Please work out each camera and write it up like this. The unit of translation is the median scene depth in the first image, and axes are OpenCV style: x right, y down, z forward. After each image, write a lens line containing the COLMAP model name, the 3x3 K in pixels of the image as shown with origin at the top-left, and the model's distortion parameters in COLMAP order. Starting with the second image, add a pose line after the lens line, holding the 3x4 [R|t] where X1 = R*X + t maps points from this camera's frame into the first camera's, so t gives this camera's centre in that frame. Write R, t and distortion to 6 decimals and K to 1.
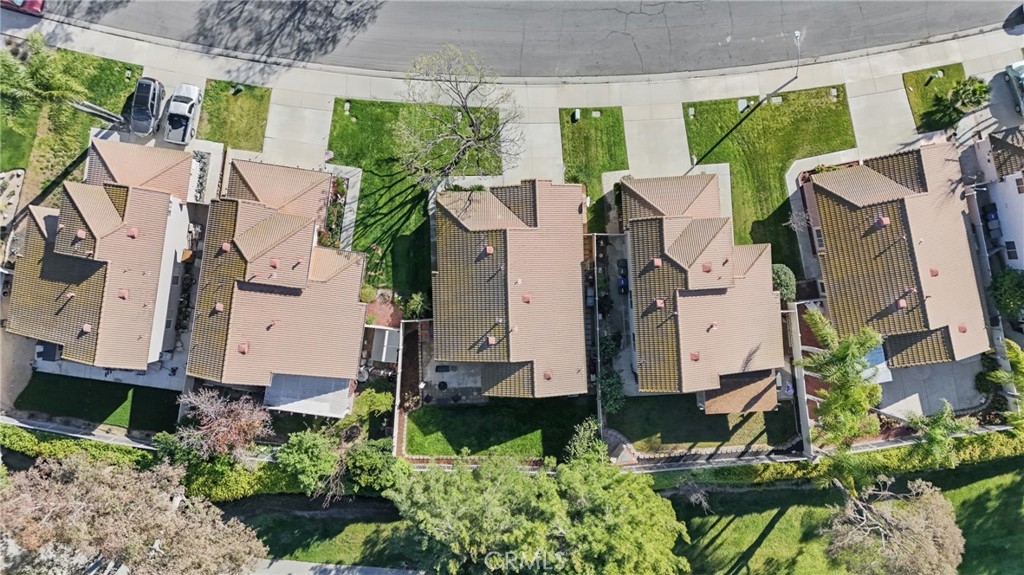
lens RADIAL K [[778.2, 0, 504.7], [0, 778.2, 260.3], [0, 0, 1]] dist [0.074504, -0.065676]
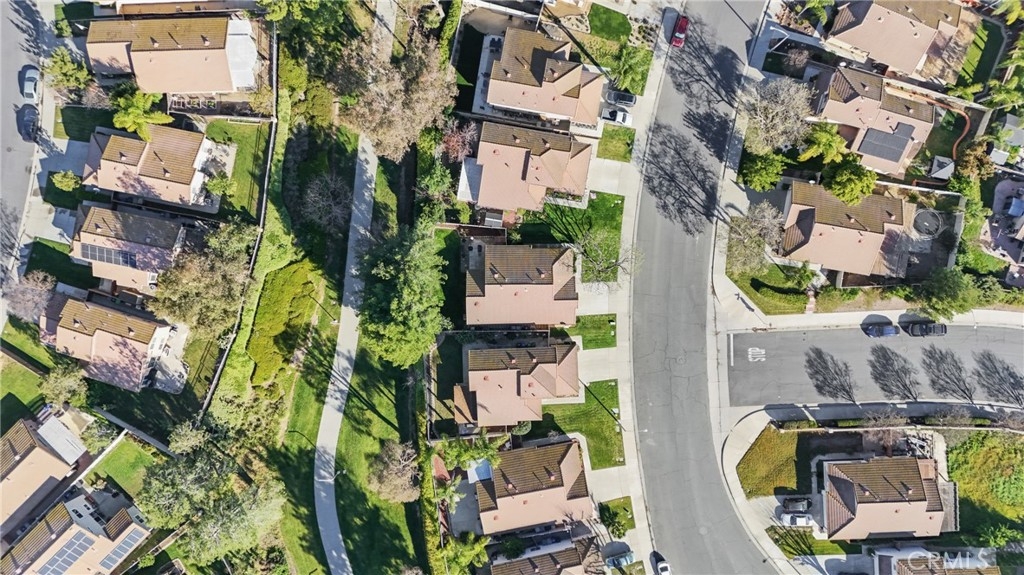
lens RADIAL K [[778.2, 0, 511.1], [0, 778.2, 289.3], [0, 0, 1]] dist [0.074504, -0.065676]
pose [[-0.022893, 0.999573, 0.018181, -0.017991], [-0.999707, -0.023032, 0.007441, 0.047484], [0.007856, -0.018005, 0.999807, -0.901032]]
